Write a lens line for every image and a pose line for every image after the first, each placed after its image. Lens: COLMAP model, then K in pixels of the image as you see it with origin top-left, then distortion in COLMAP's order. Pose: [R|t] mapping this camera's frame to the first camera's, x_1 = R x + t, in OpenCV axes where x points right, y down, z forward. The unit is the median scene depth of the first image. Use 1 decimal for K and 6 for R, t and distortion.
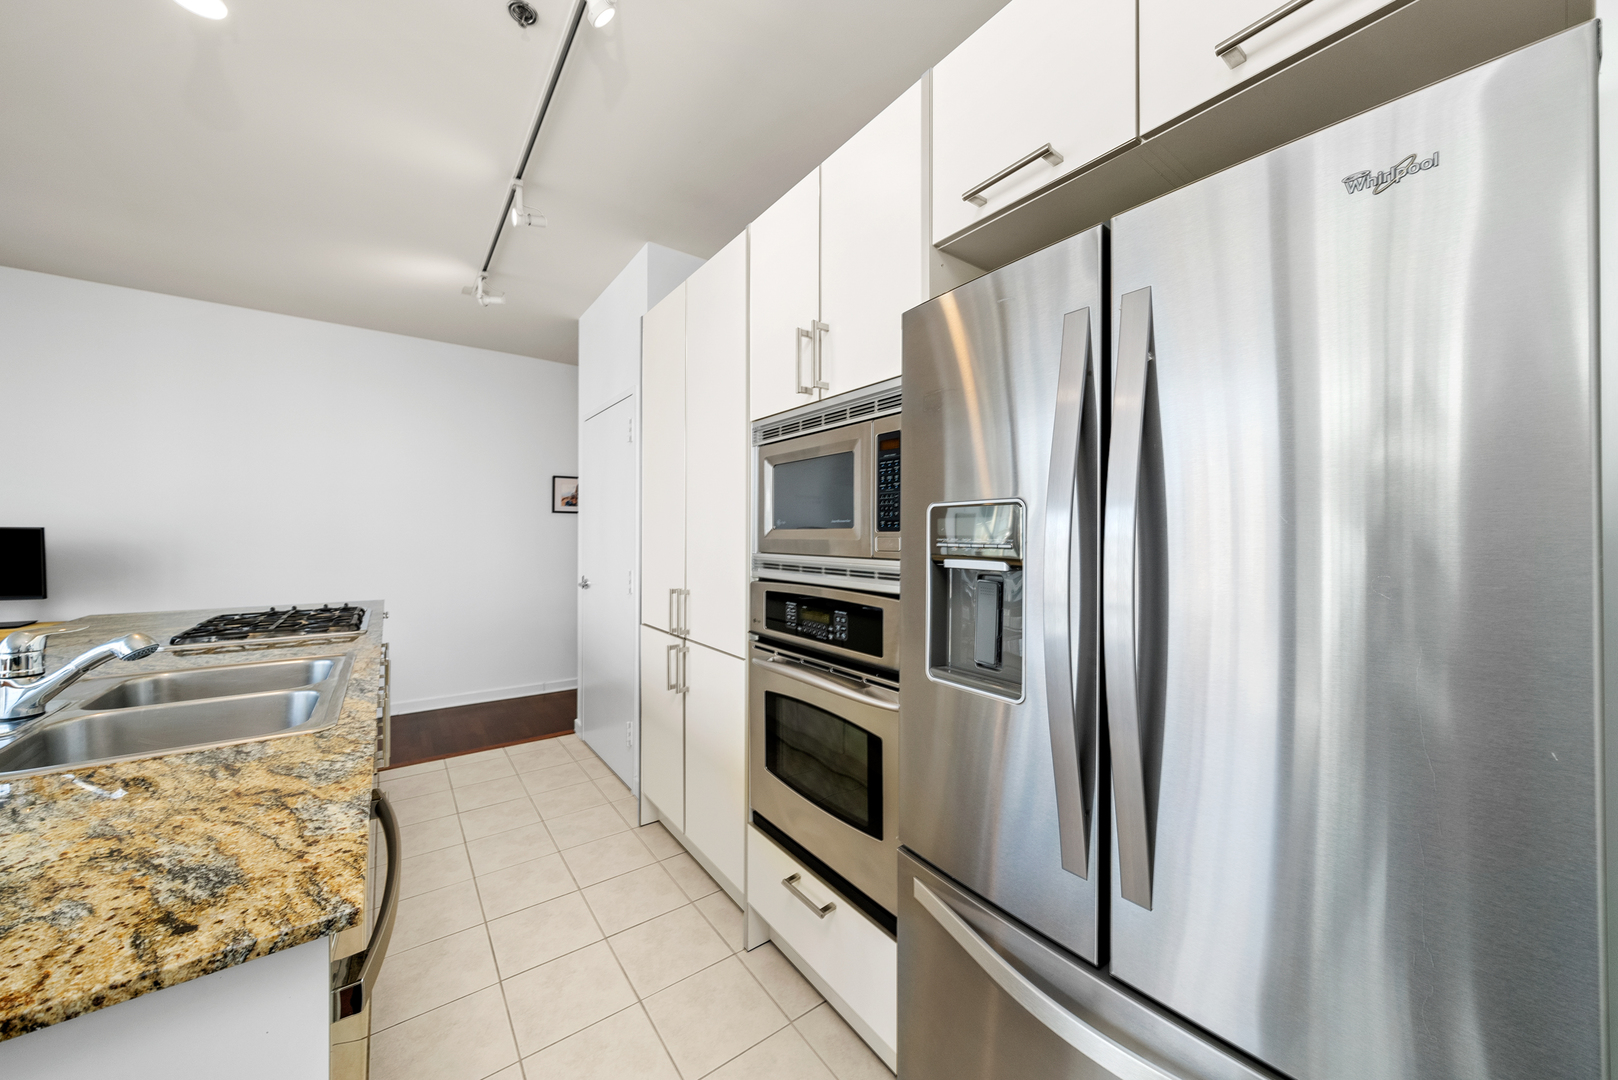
lens RADIAL K [[559.9, 0, 799.8], [0, 559.9, 531.2], [0, 0, 1]] dist [-0.001229, 0.000021]
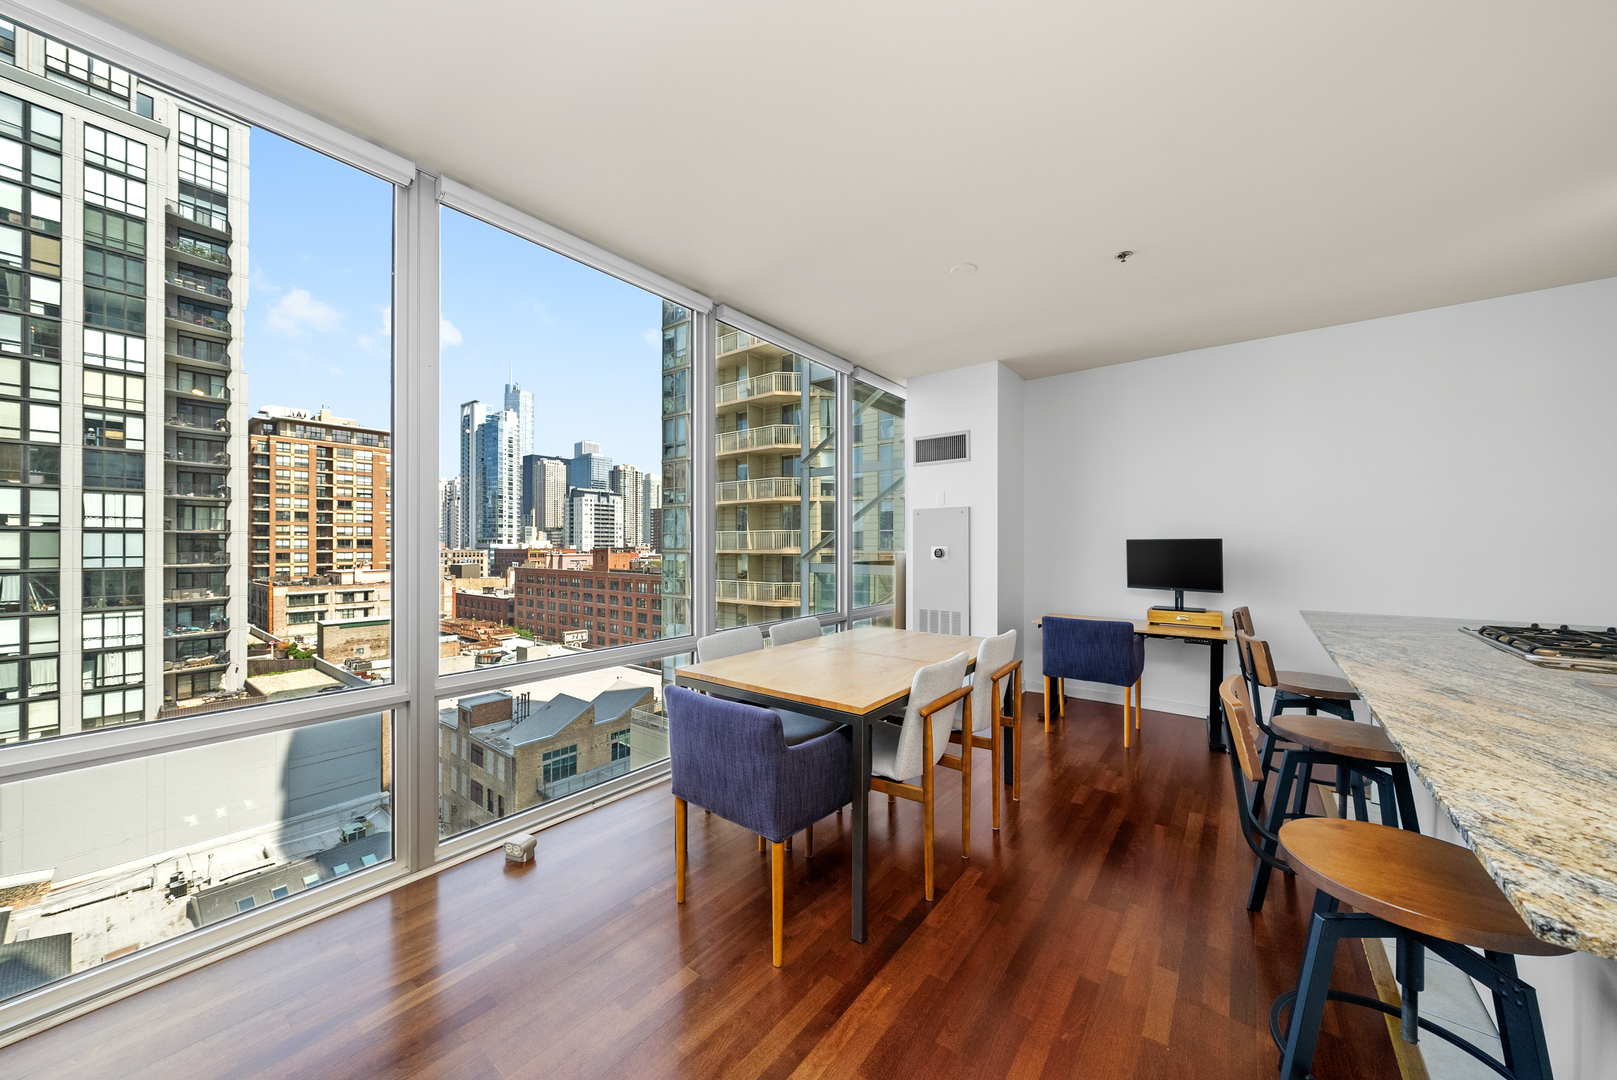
lens RADIAL K [[567.8, 0, 802.5], [0, 567.8, 543.2], [0, 0, 1]] dist [-0.000158, 0.000068]
pose [[0.269101, -0.007361, -0.963084, -0.595273], [0.008552, 0.999950, -0.005254, 0.004697], [0.963074, -0.006823, 0.269150, -0.571298]]
